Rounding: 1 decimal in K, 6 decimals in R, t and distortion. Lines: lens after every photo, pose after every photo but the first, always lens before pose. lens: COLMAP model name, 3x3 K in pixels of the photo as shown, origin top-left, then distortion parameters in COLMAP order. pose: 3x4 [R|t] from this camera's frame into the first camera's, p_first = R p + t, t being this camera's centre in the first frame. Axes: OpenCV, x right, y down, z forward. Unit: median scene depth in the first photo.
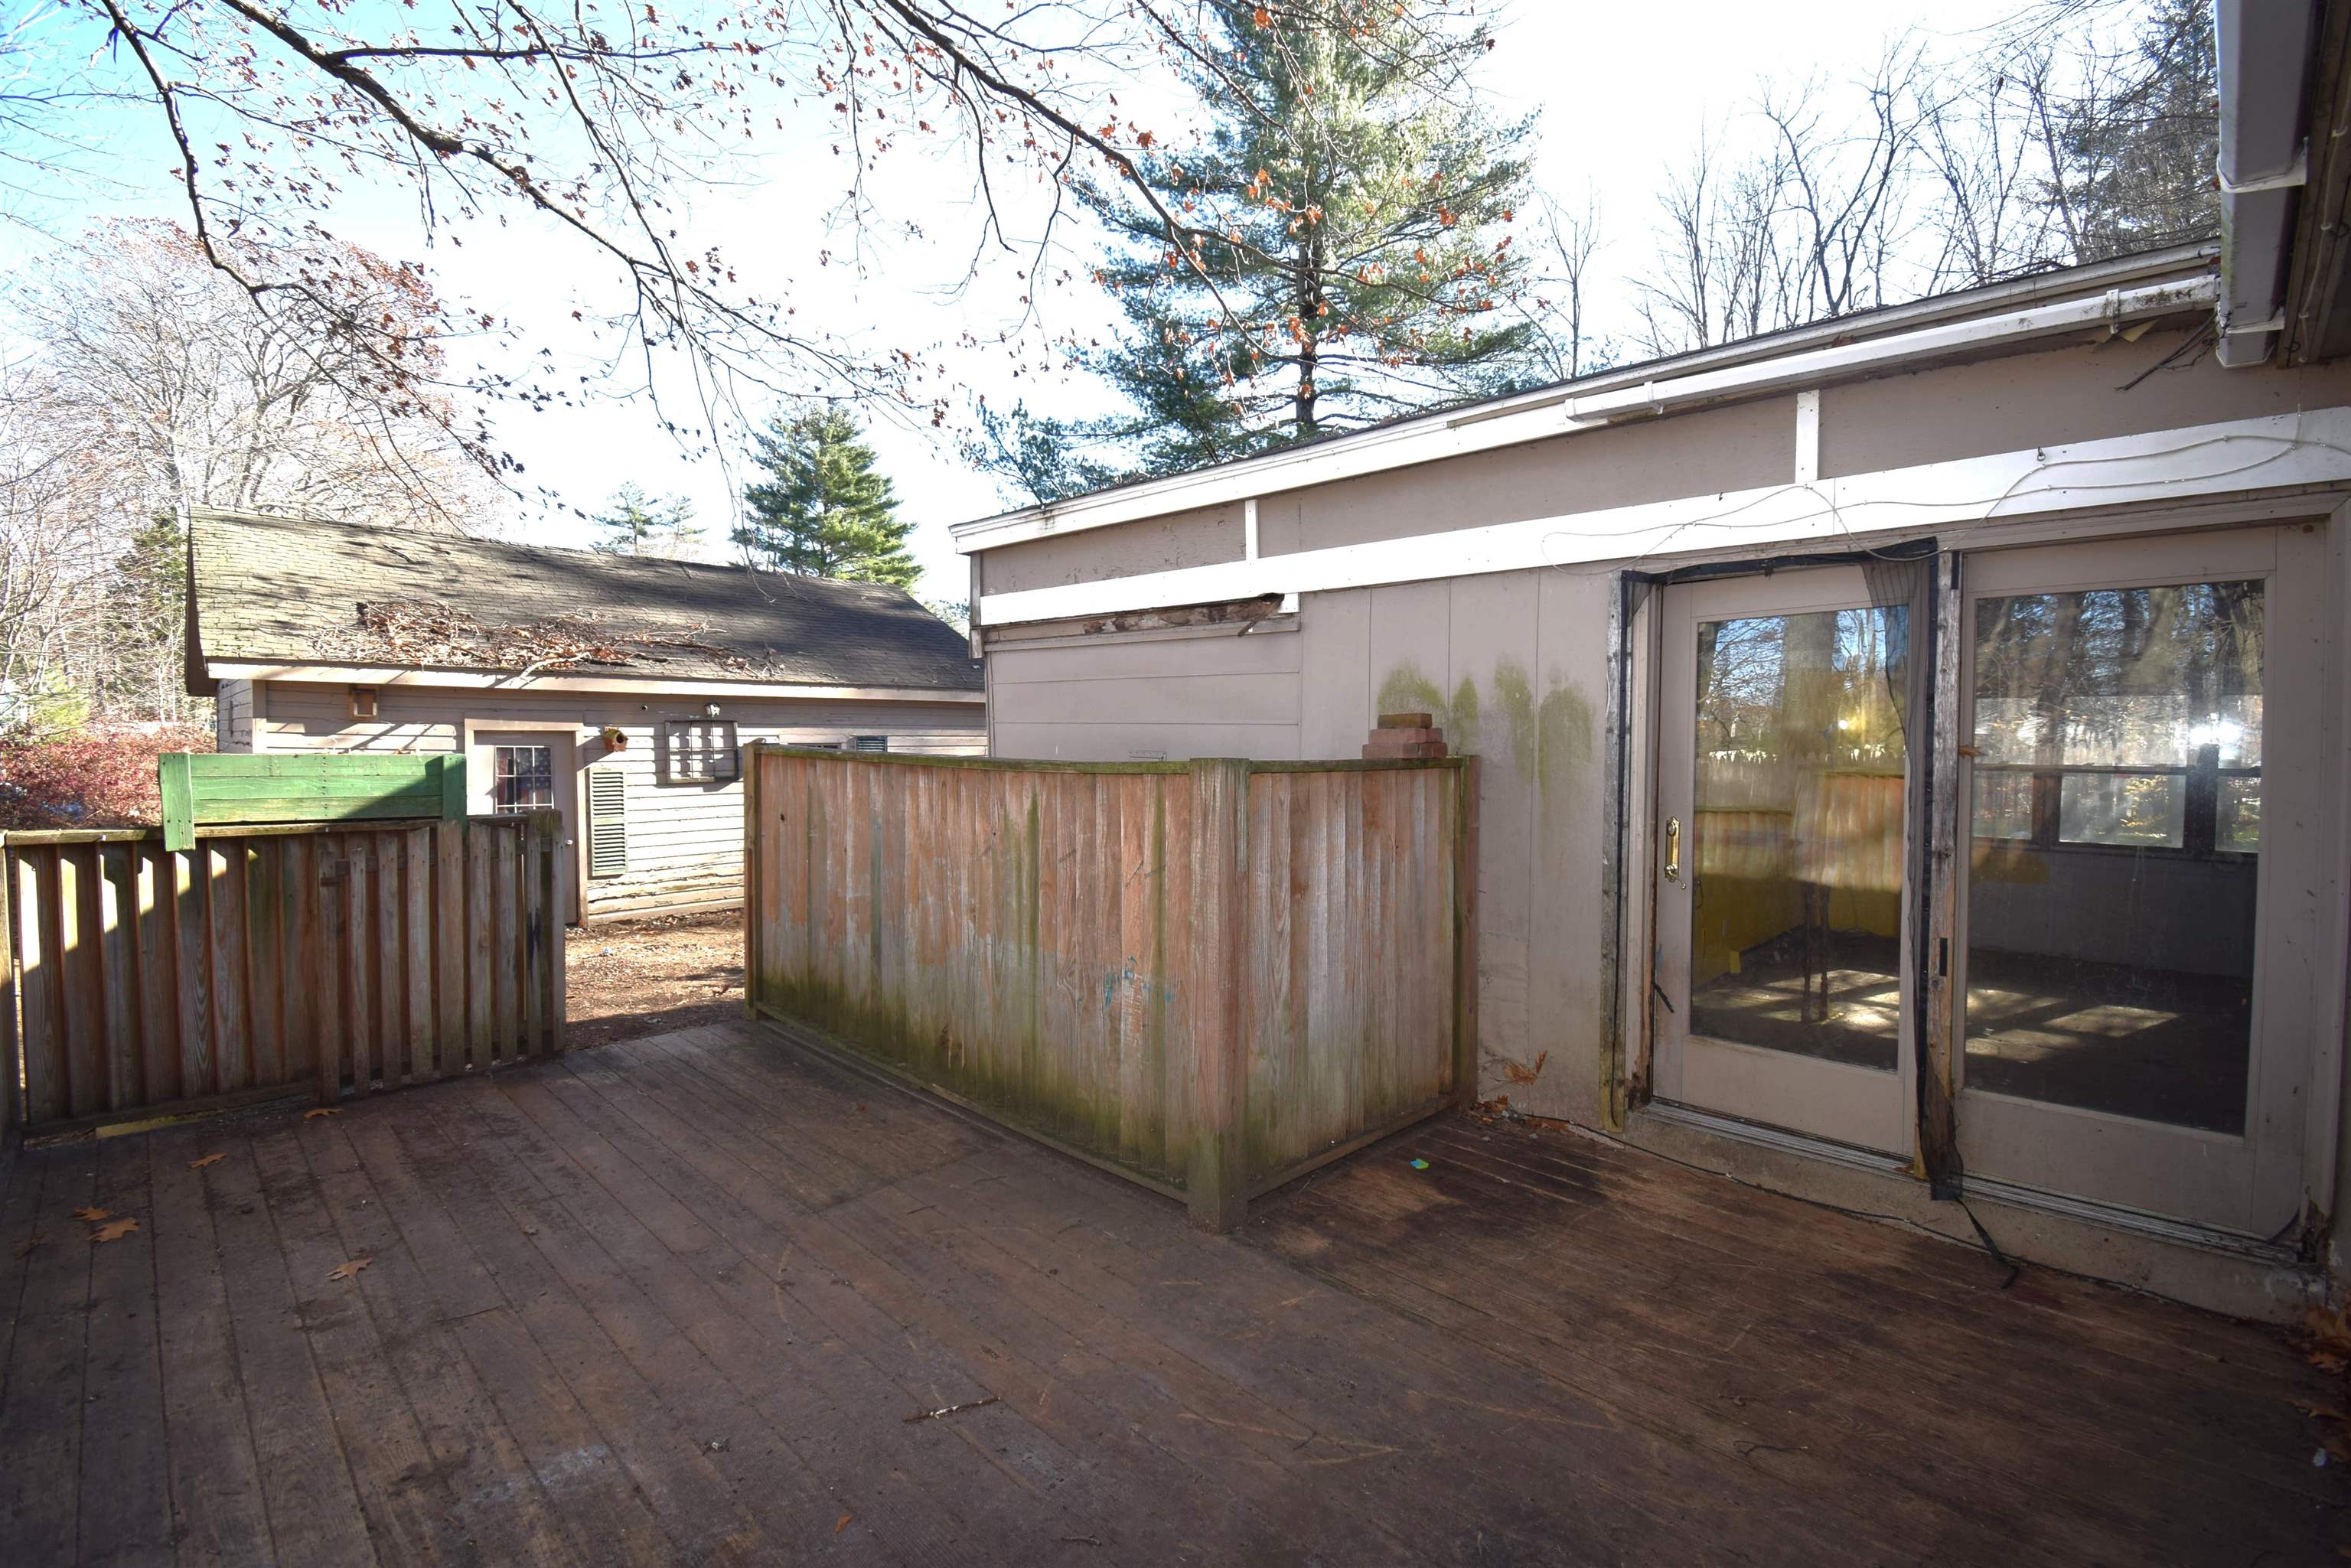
lens RADIAL K [[1084.2, 0, 1115.6], [0, 1084.2, 759.5], [0, 0, 1]] dist [-0.019669, -0.001467]
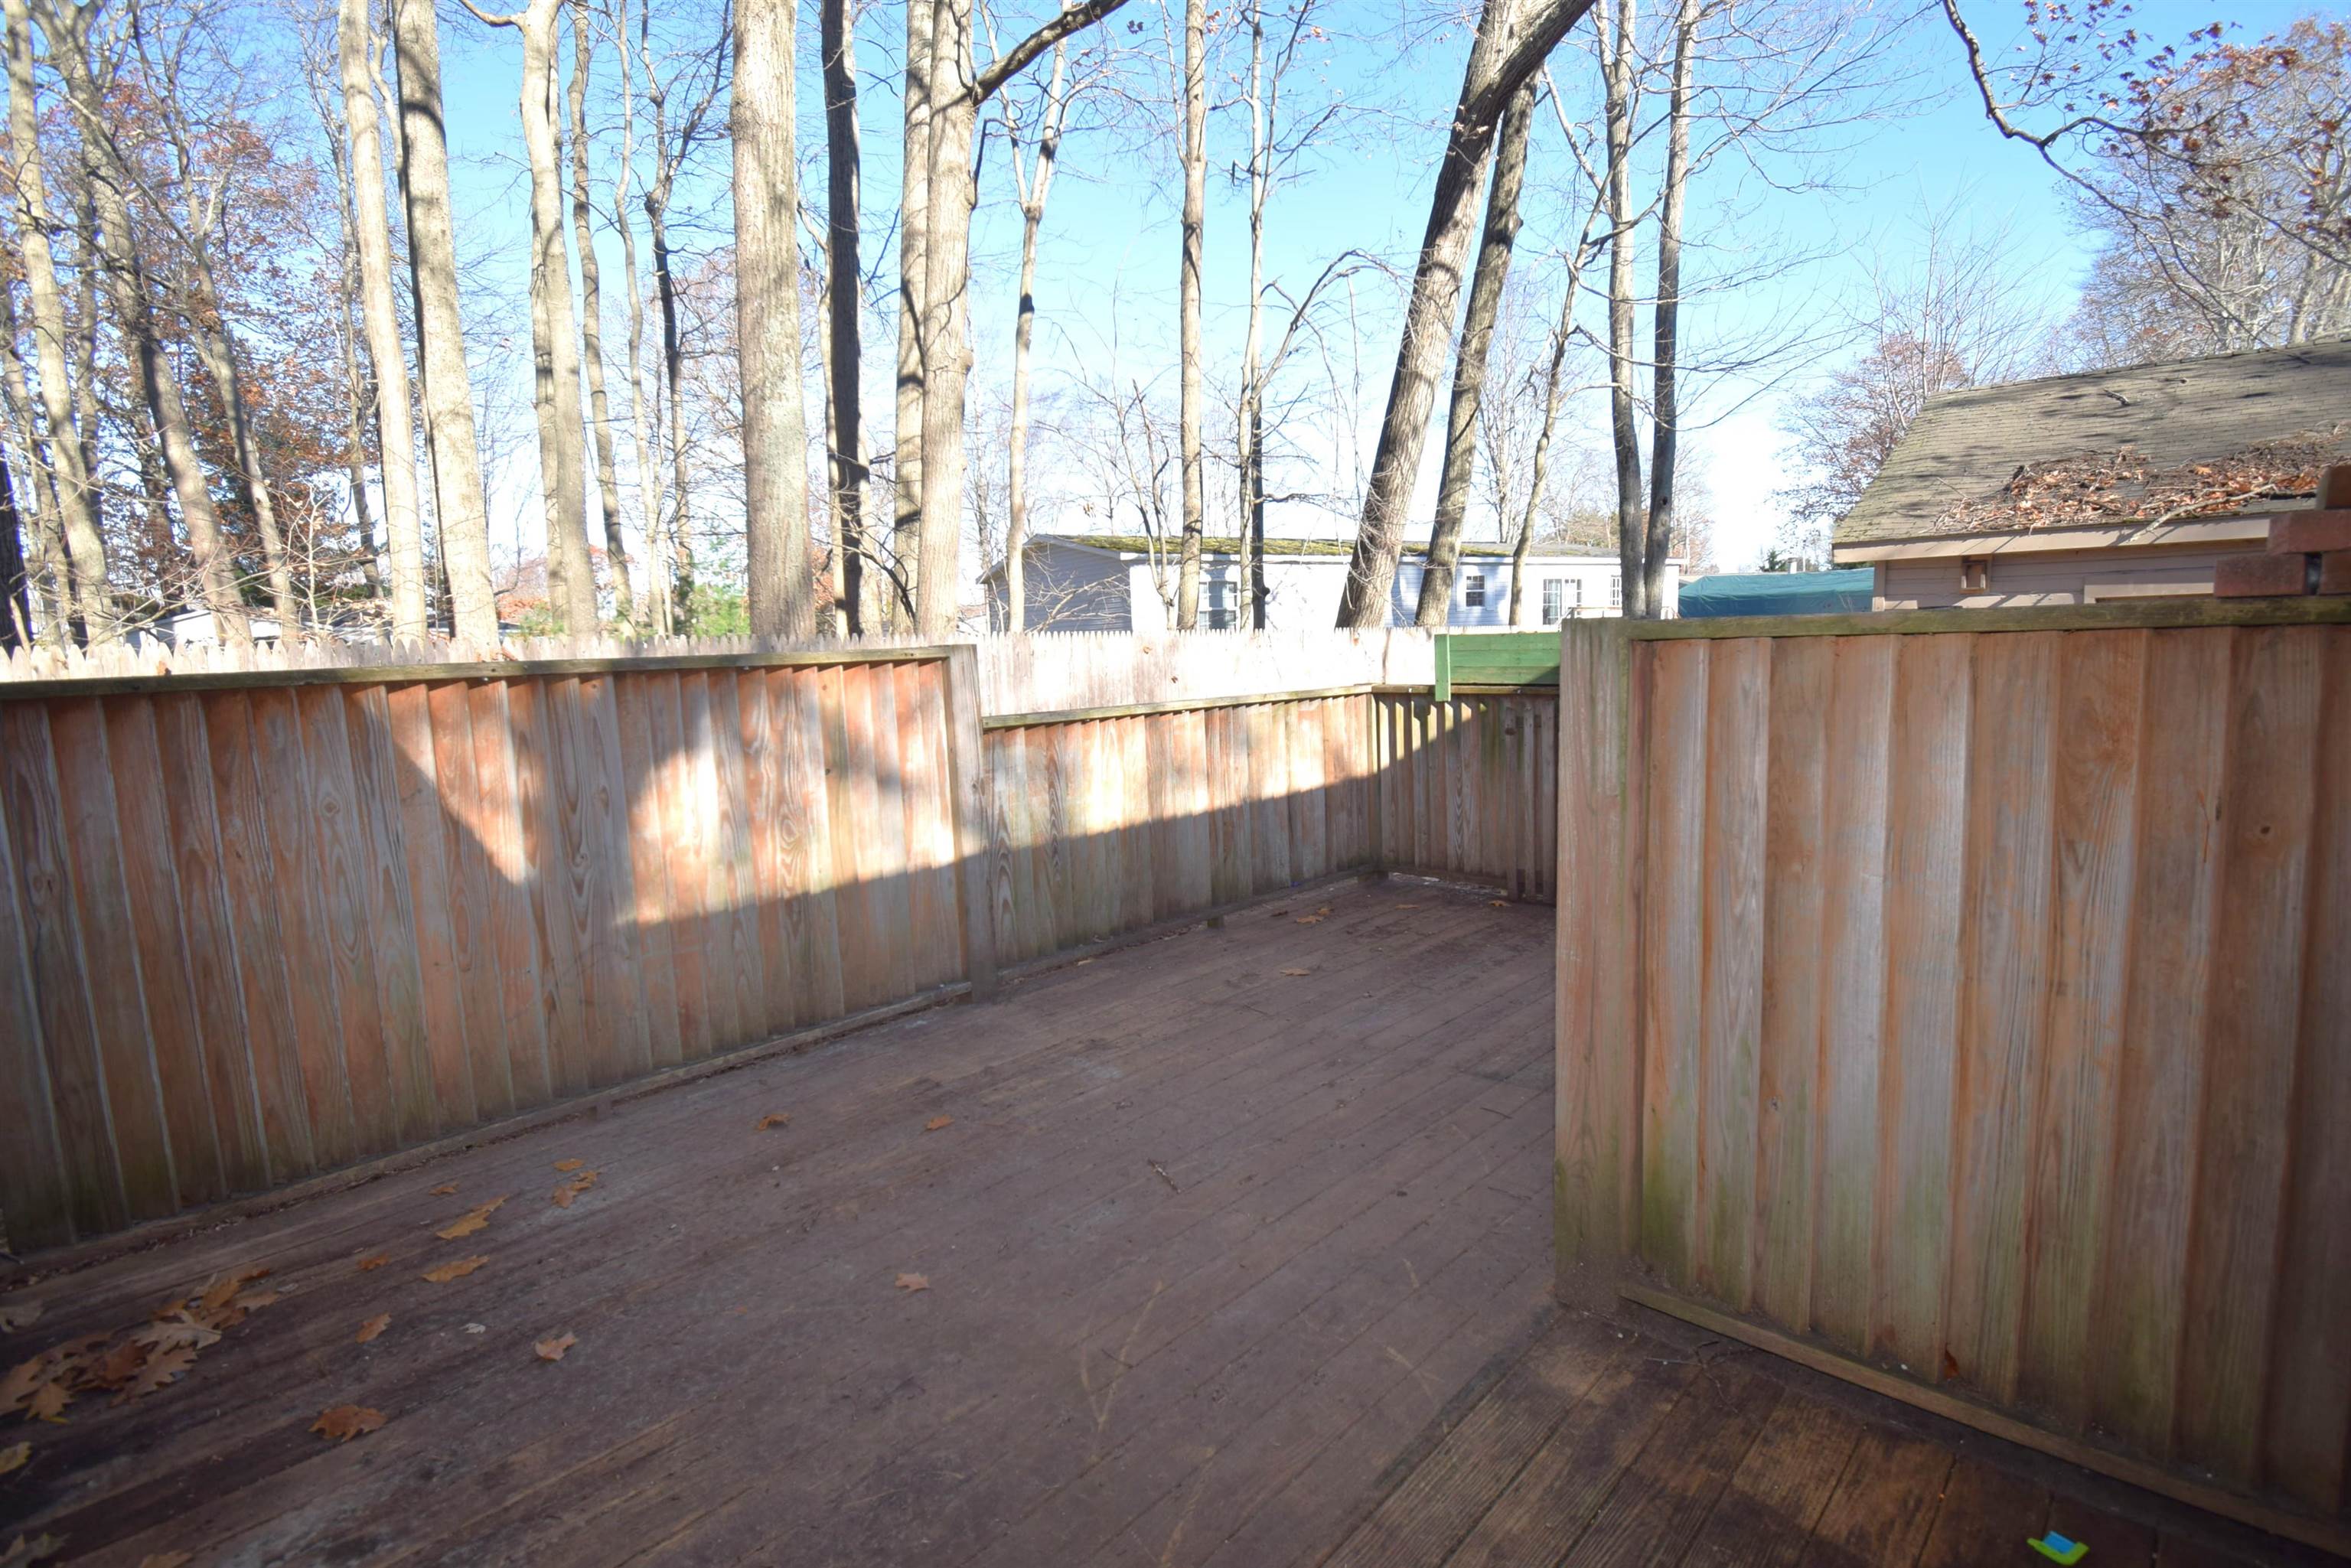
lens RADIAL K [[1084.2, 0, 1169.8], [0, 1084.2, 776.3], [0, 0, 1]] dist [-0.019669, -0.001467]
pose [[0.034772, 0.114206, -0.992848, 0.667386], [0.015404, 0.993270, 0.114794, 0.013761], [0.999277, -0.019285, 0.032779, 0.649181]]
